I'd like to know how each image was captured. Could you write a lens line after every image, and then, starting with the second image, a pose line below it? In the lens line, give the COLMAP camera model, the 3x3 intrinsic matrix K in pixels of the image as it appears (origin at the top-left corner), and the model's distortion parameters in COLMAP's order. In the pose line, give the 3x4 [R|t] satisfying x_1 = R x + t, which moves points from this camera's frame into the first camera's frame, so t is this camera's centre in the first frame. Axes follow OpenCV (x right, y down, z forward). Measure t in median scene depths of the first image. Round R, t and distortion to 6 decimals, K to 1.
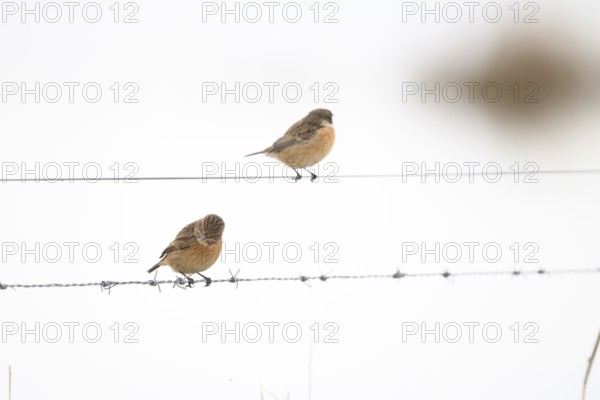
lens RADIAL K [[281.3, 0, 300.0], [0, 281.3, 213.8], [0, 0, 1]] dist [0.000555, 0.000056]
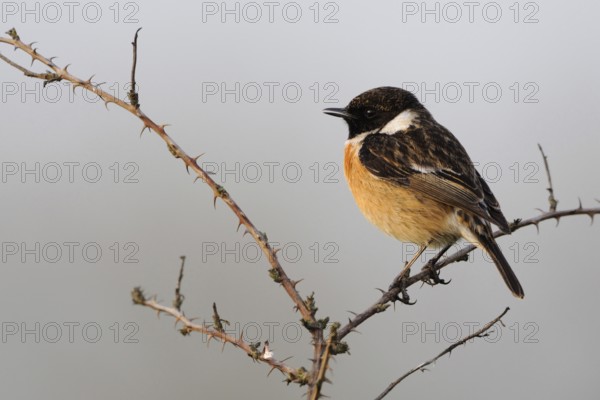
lens RADIAL K [[281.3, 0, 300.0], [0, 281.3, 213.8], [0, 0, 1]] dist [0.000555, 0.000056]
pose [[1.000000, -0.000083, -0.000055, 0.000181], [0.000083, 1.000000, -0.000455, 0.838702], [0.000055, 0.000455, 1.000000, -0.000138]]
